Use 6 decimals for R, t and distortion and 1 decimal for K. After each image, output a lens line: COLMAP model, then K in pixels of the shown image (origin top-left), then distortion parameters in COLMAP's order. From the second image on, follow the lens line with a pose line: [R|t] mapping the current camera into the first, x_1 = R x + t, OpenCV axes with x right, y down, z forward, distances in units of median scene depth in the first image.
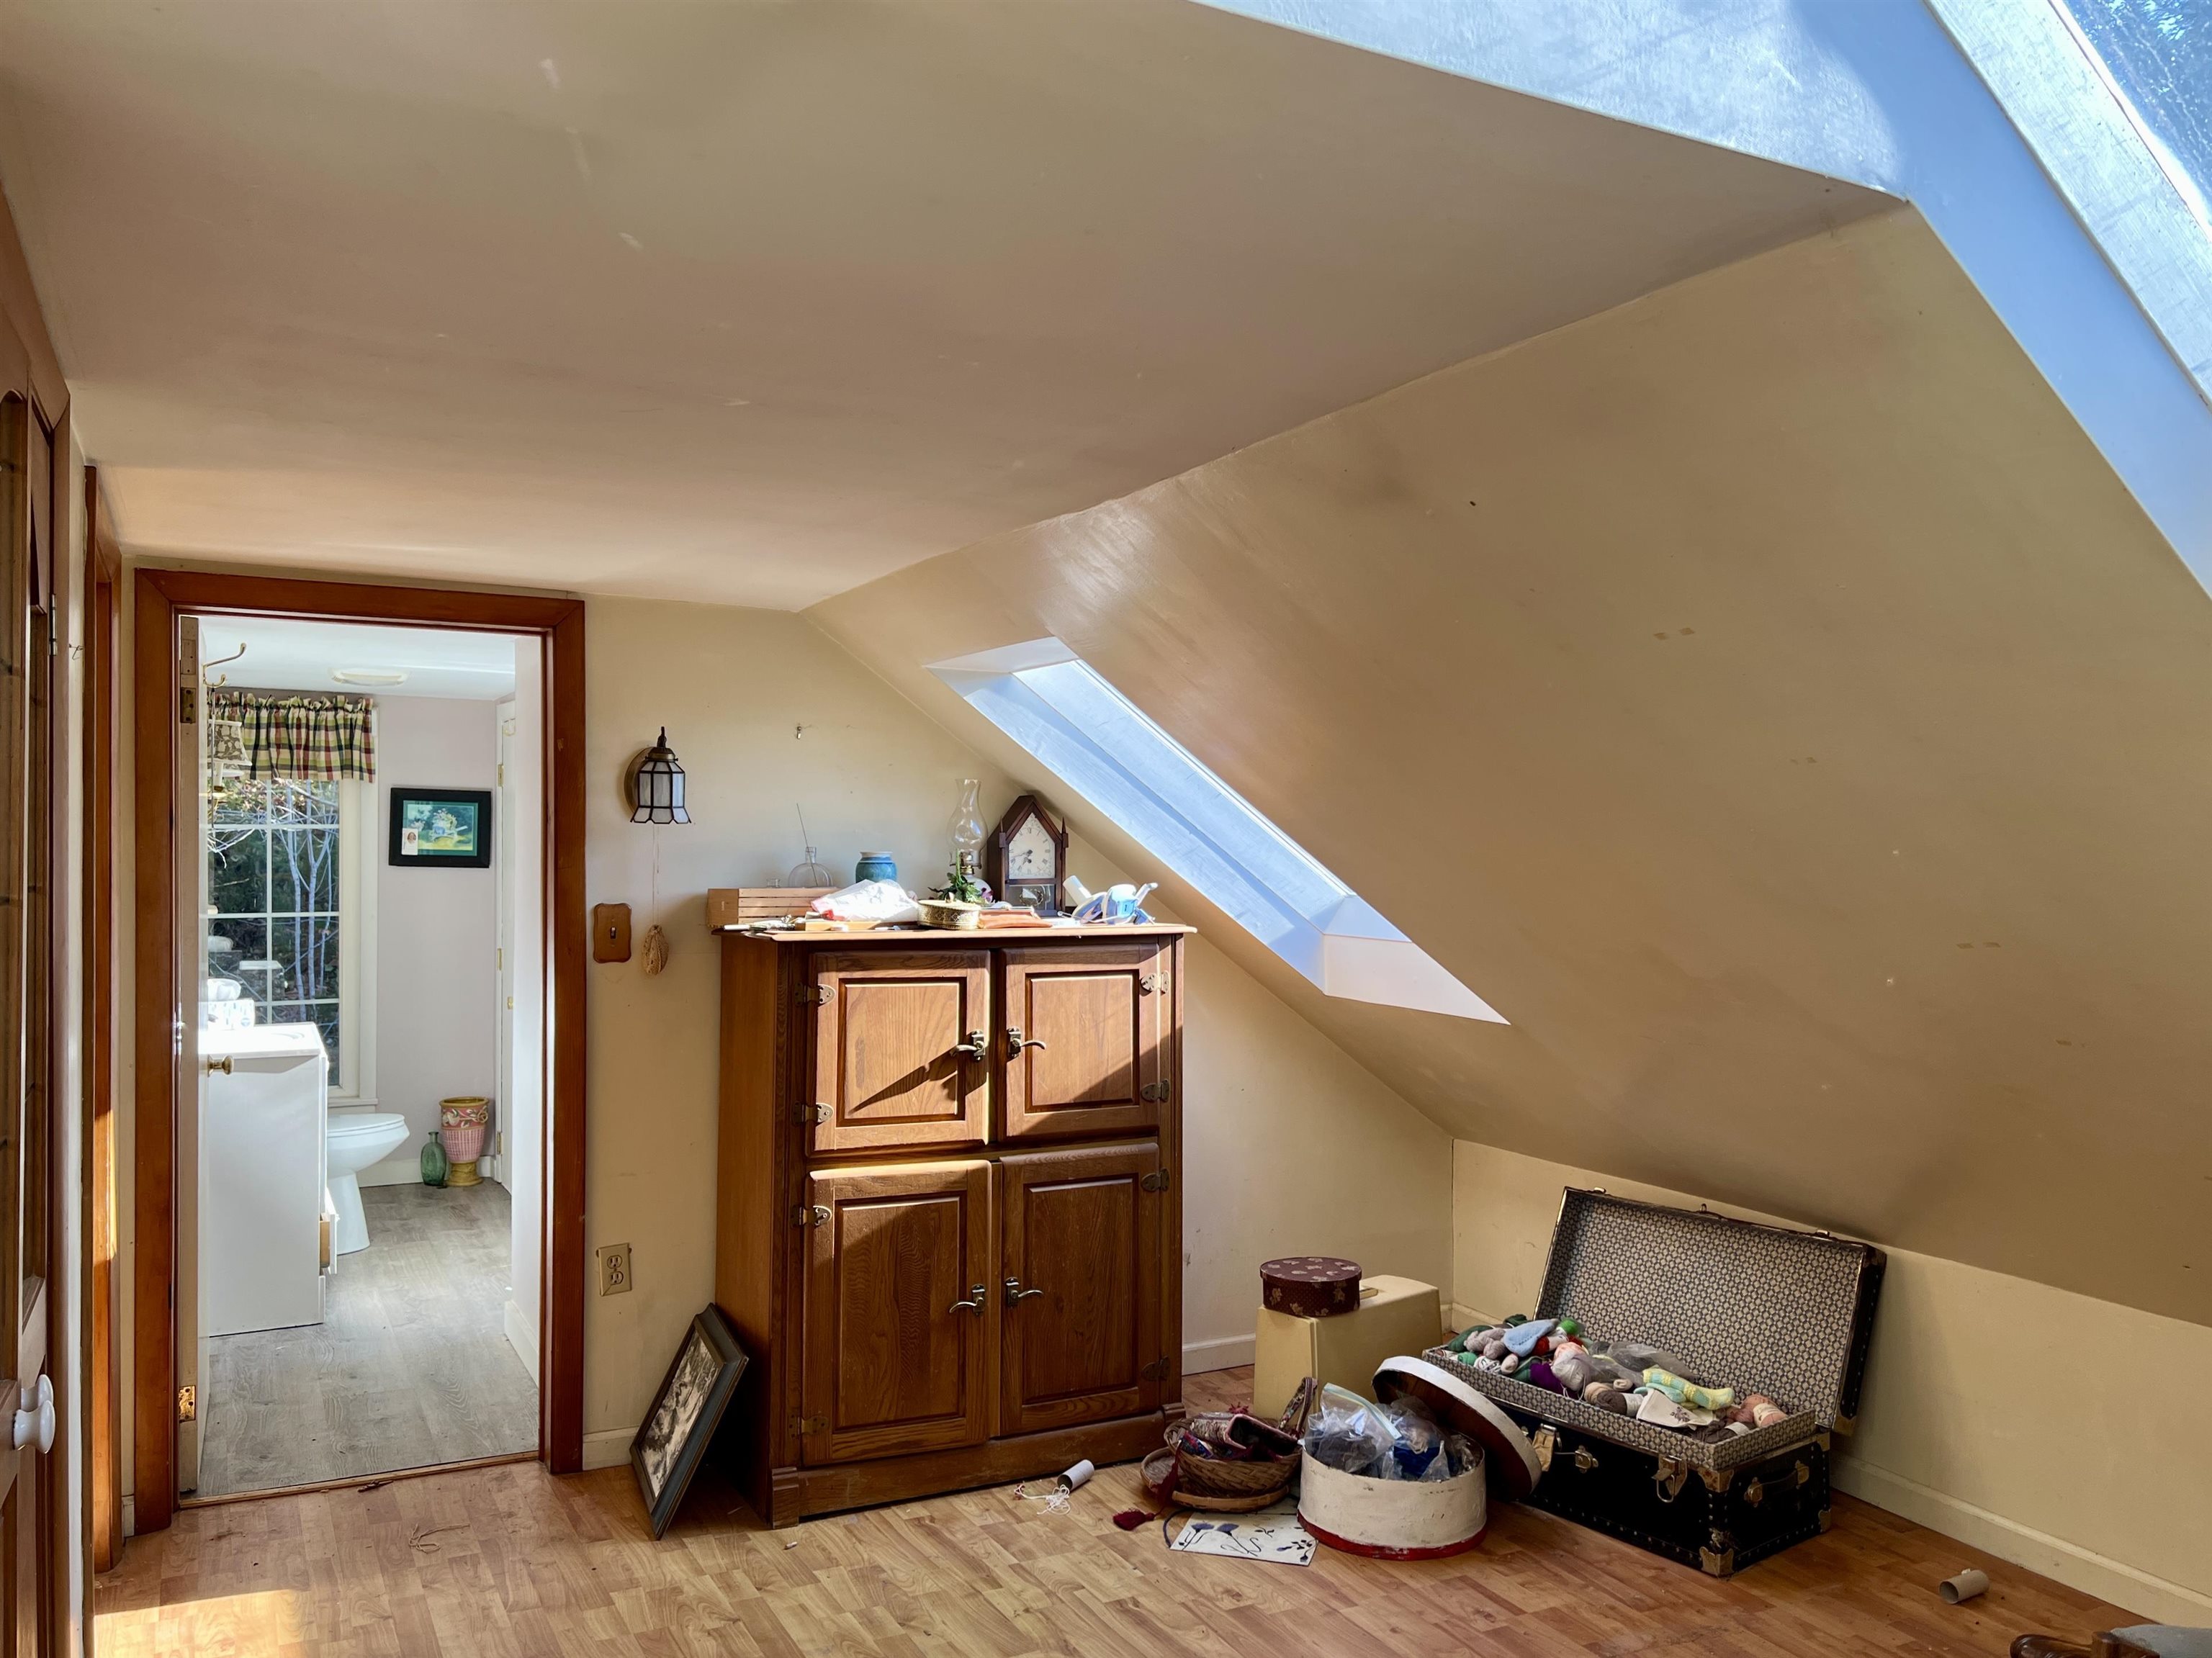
lens RADIAL K [[1649.7, 0, 1101.1], [0, 1649.7, 831.5], [0, 0, 1]] dist [0.004473, -0.004917]
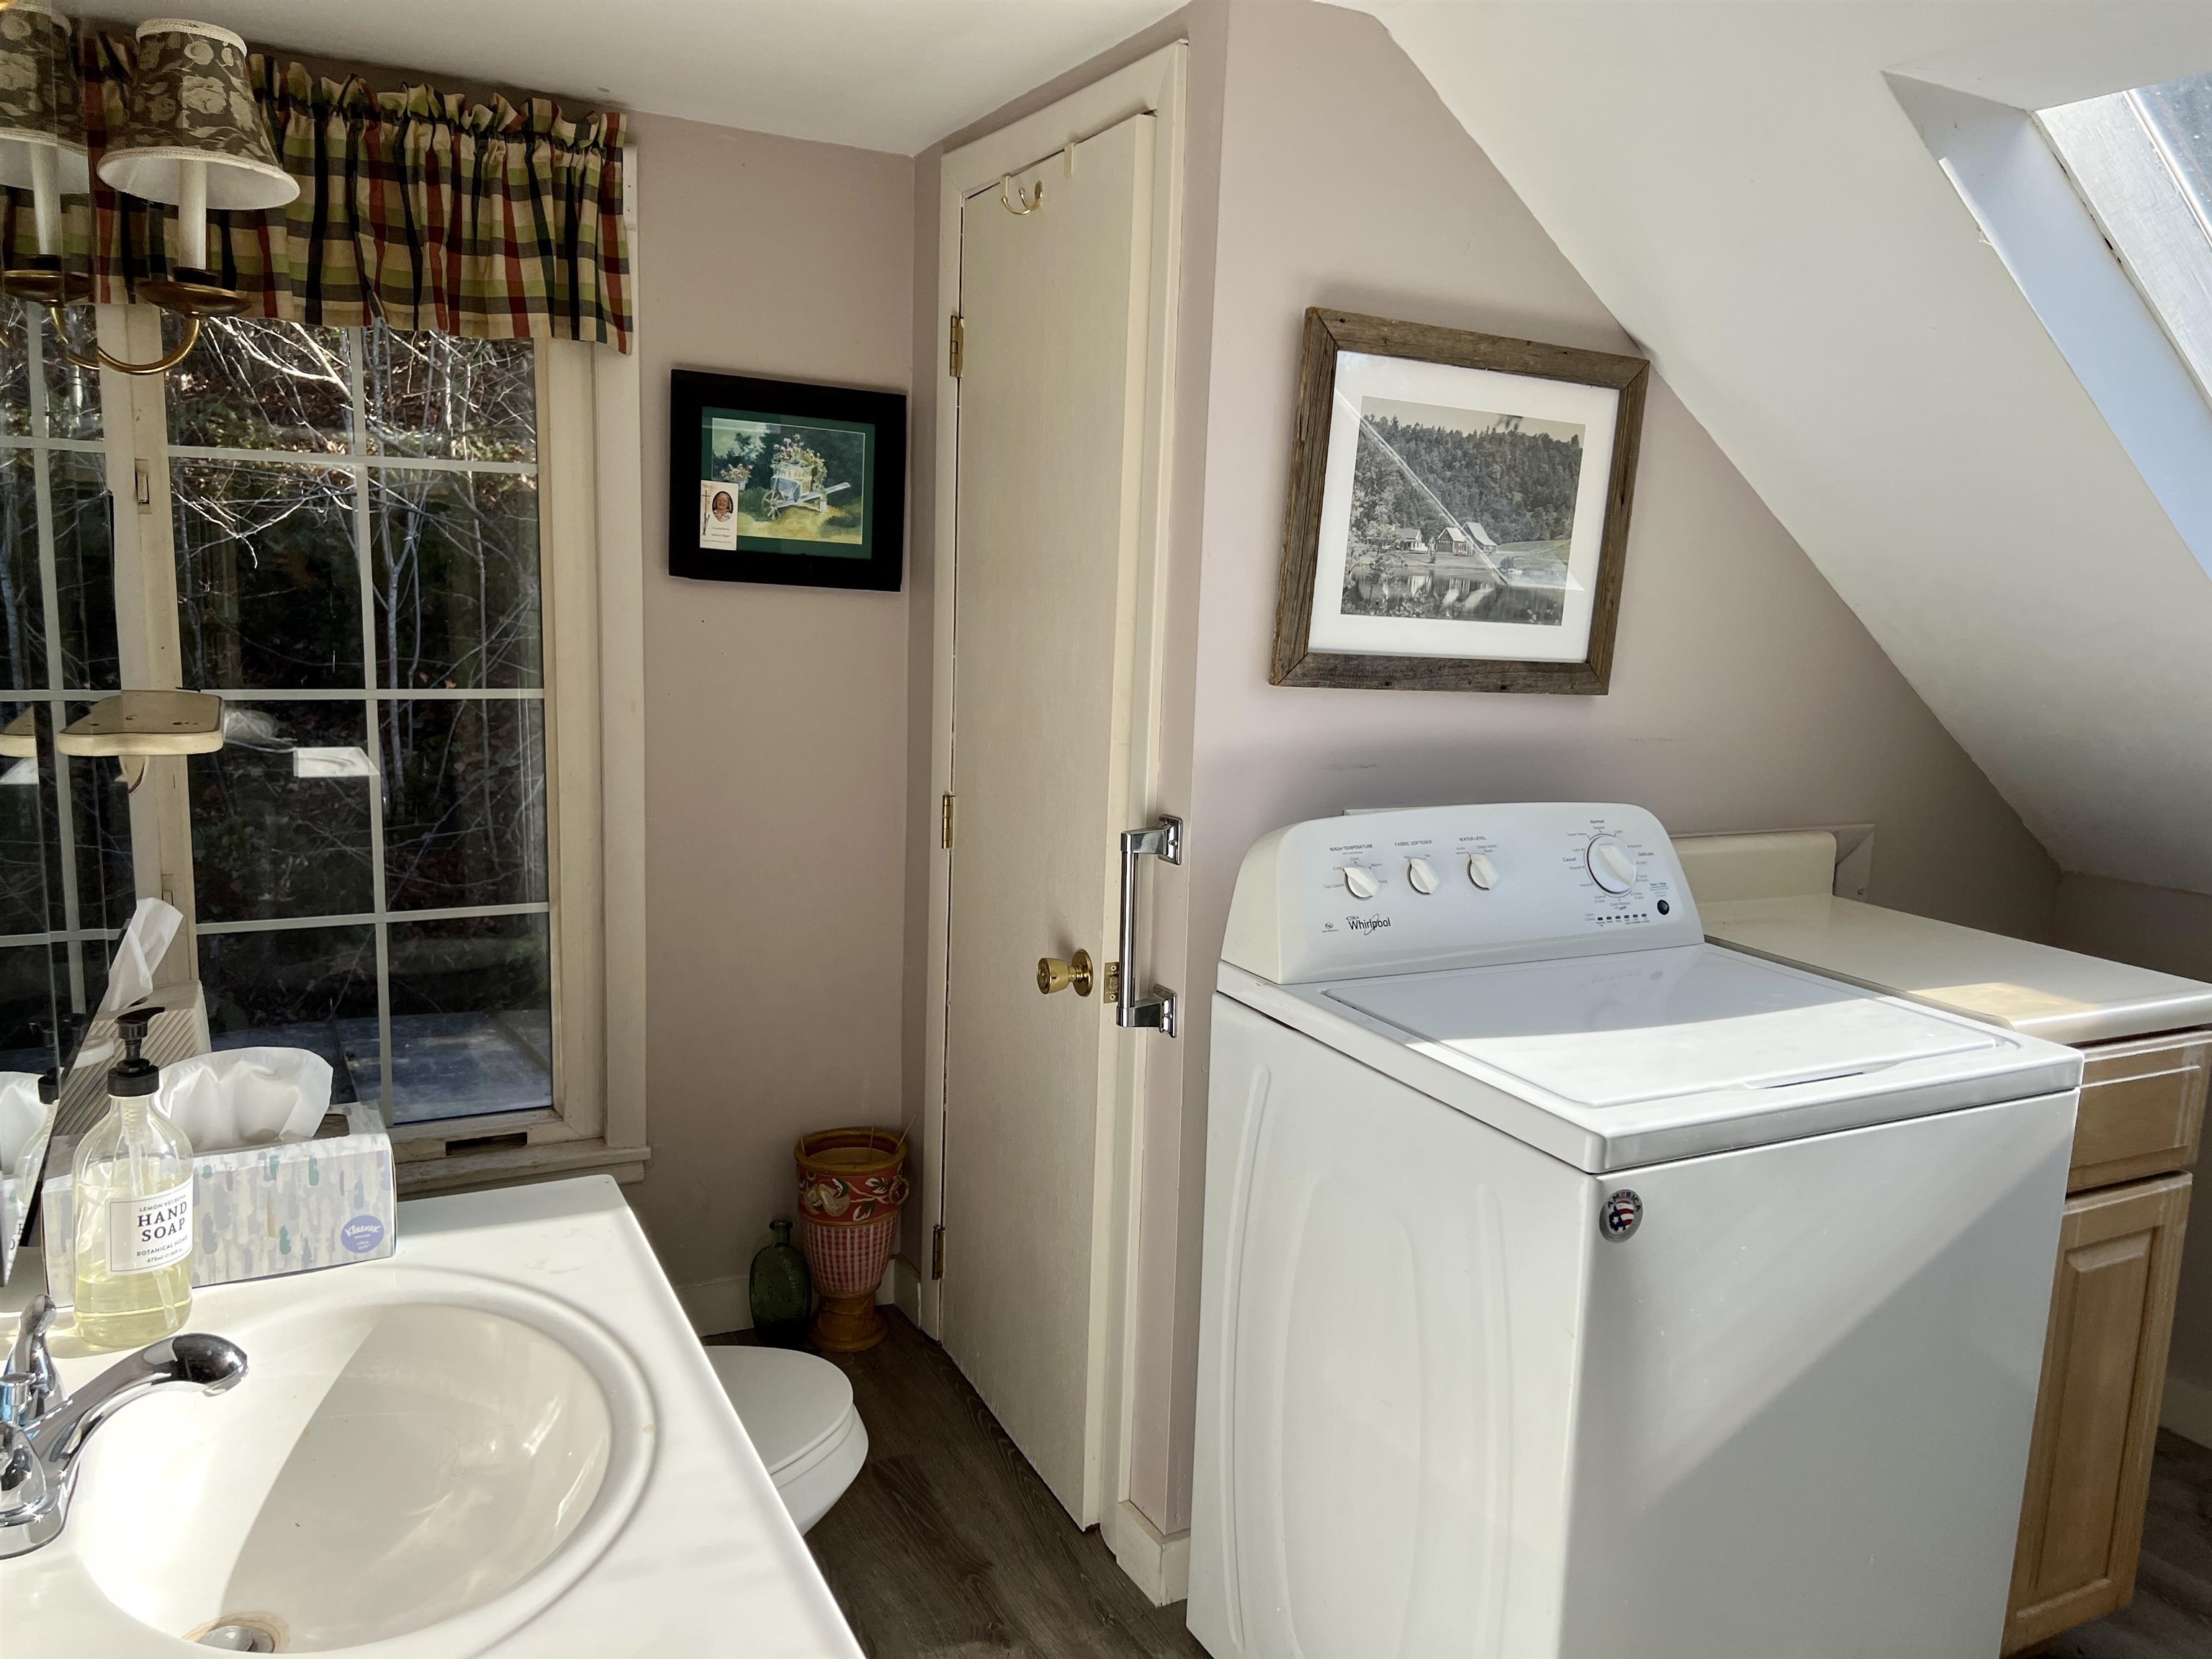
lens RADIAL K [[1649.8, 0, 1111.2], [0, 1649.8, 832.5], [0, 0, 1]] dist [0.004473, -0.004917]
pose [[0.999376, 0.032664, -0.013430, -0.325273], [-0.030042, 0.986169, 0.162995, 0.013765], [0.018568, -0.162490, 0.986536, 0.618109]]
